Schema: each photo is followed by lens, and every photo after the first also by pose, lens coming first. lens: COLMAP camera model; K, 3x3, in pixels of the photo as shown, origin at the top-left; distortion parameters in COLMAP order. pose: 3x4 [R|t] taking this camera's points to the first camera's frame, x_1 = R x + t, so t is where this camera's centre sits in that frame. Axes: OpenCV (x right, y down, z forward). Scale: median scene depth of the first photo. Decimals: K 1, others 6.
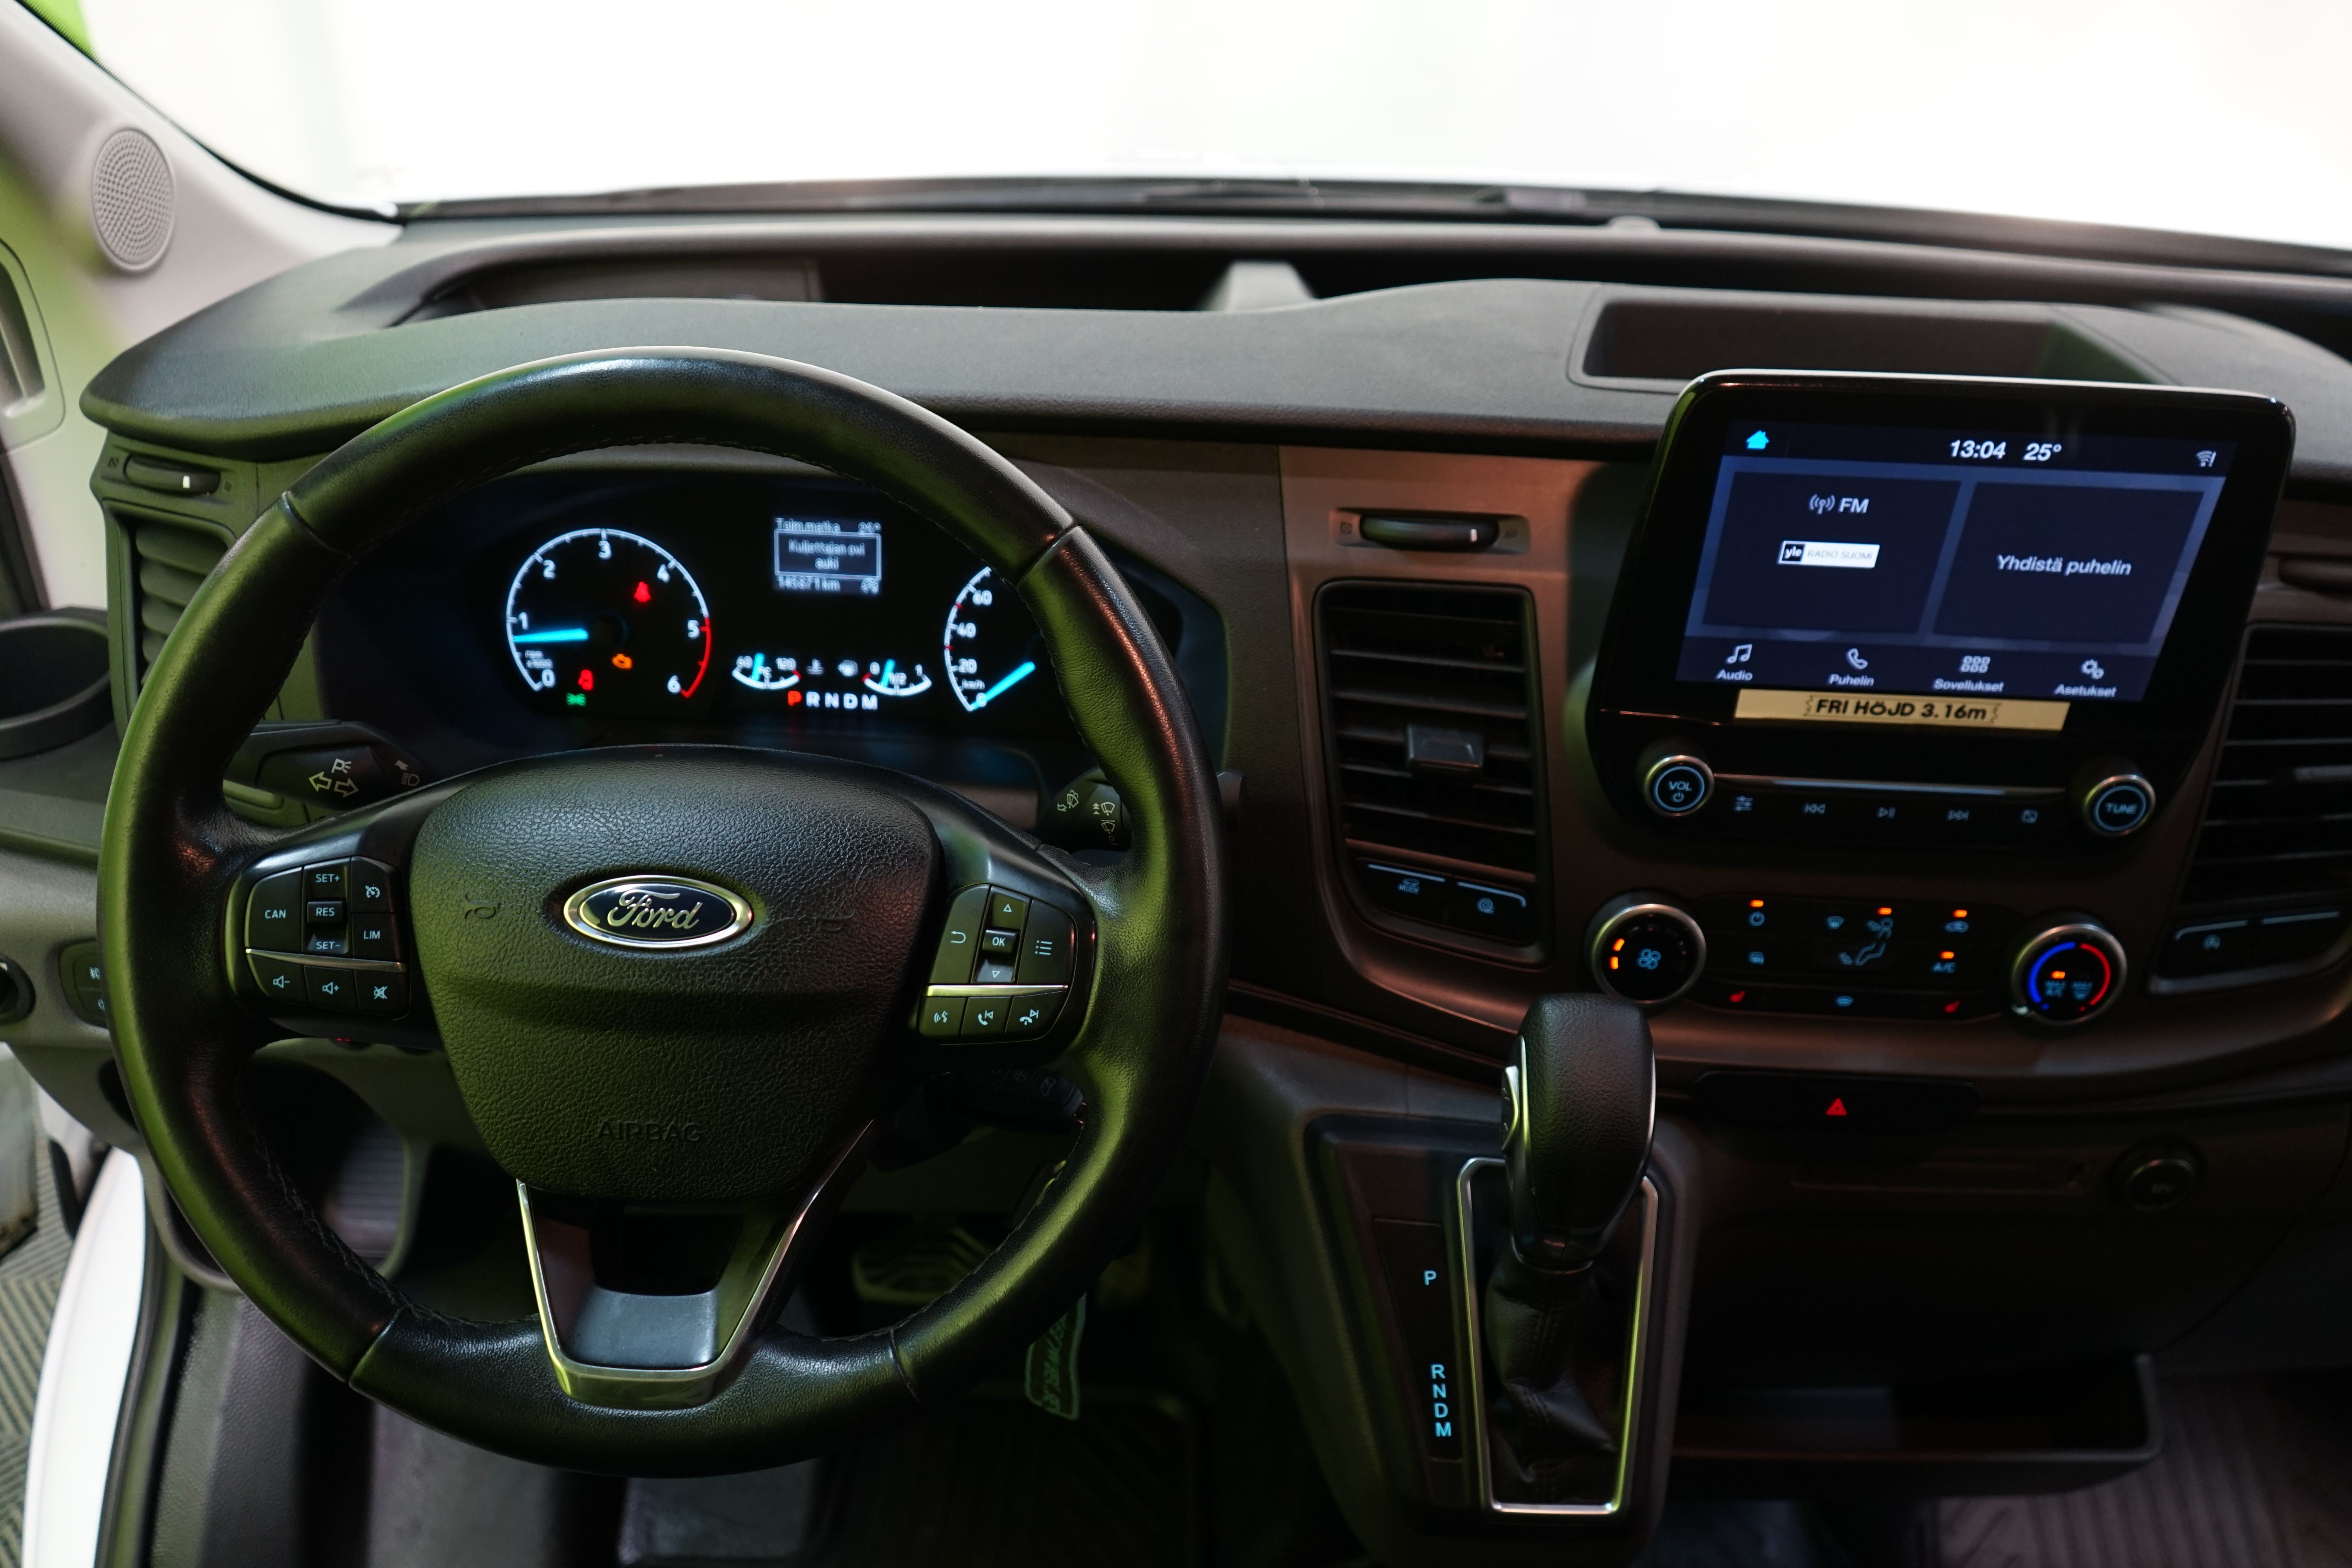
lens RADIAL K [[1897.0, 0, 1176.0], [0, 1897.0, 784.0], [0, 0, 1]] dist [-0.004753, -0.001693]
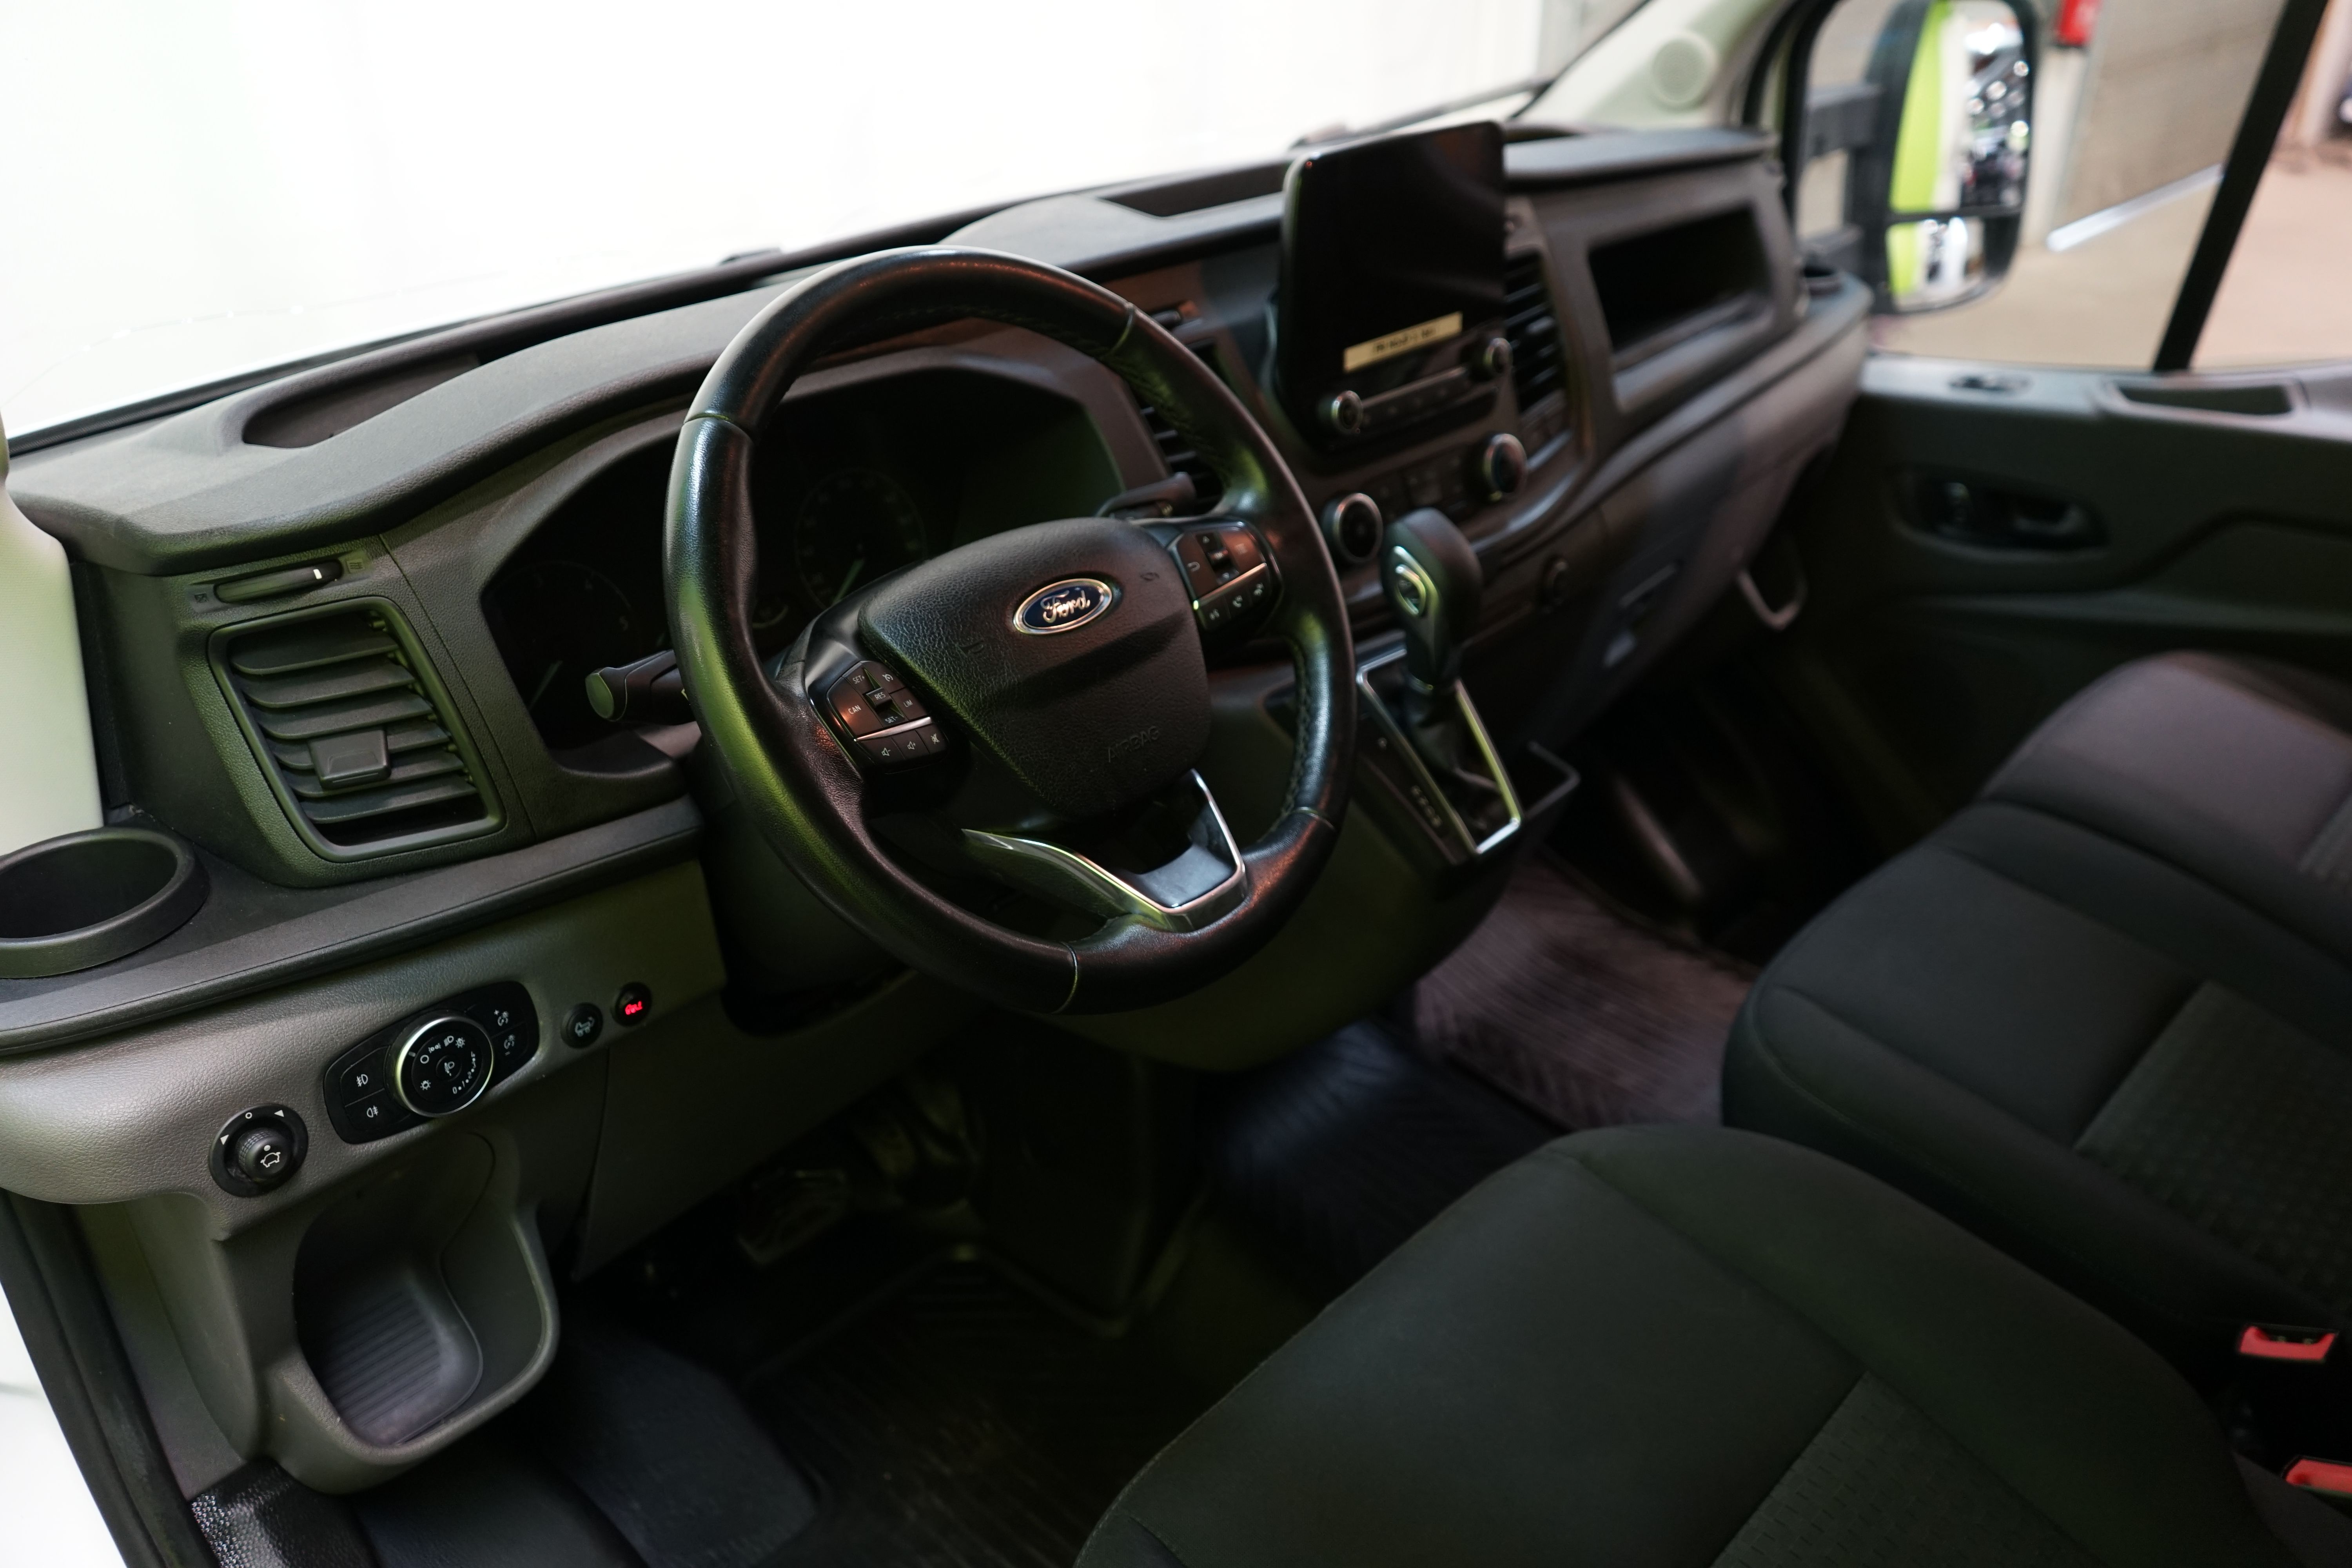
lens RADIAL K [[1897.0, 0, 1176.0], [0, 1897.0, 784.0], [0, 0, 1]] dist [-0.004753, -0.001693]
pose [[0.656730, -0.387978, 0.646667, -1.007060], [0.467314, 0.882390, 0.054818, 0.123285], [-0.591881, 0.266196, 0.760800, -0.085470]]
